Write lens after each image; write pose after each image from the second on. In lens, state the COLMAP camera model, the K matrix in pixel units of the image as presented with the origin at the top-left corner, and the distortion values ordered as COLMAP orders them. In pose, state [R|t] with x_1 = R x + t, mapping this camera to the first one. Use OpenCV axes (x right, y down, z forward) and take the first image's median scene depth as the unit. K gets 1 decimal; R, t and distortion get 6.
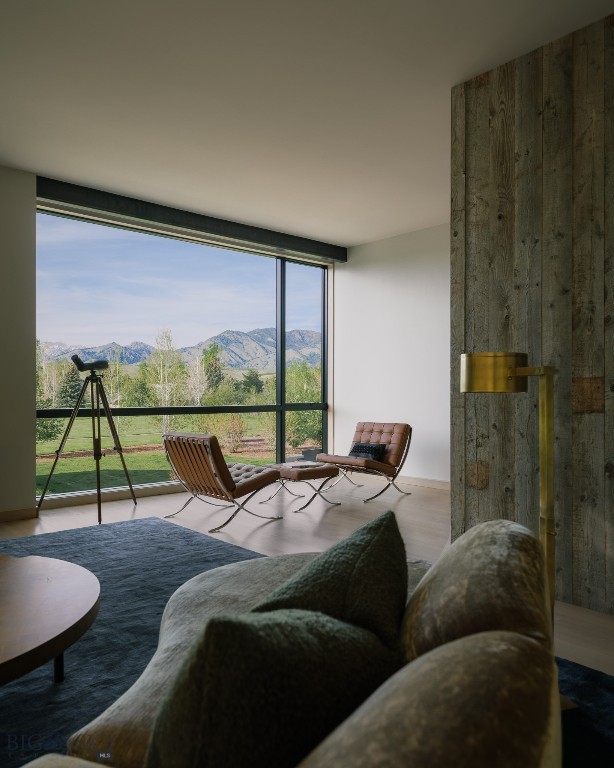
lens RADIAL K [[595.1, 0, 307.0], [0, 595.1, 384.0], [0, 0, 1]] dist [0.064475, 0.000625]
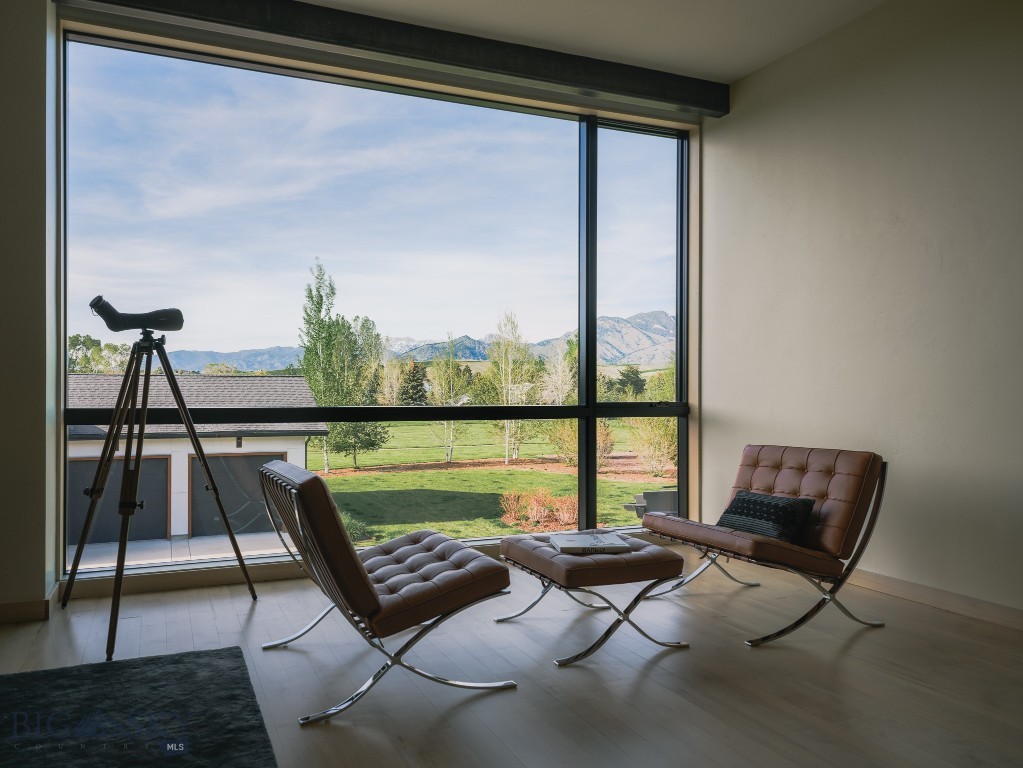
lens RADIAL K [[597.6, 0, 512.8], [0, 597.6, 397.9], [0, 0, 1]] dist [0.015593, -0.000364]
pose [[0.938305, -0.000935, -0.345808, 0.076832], [0.004945, 0.999930, 0.010715, 0.023719], [0.345774, -0.011764, 0.938244, 0.515404]]
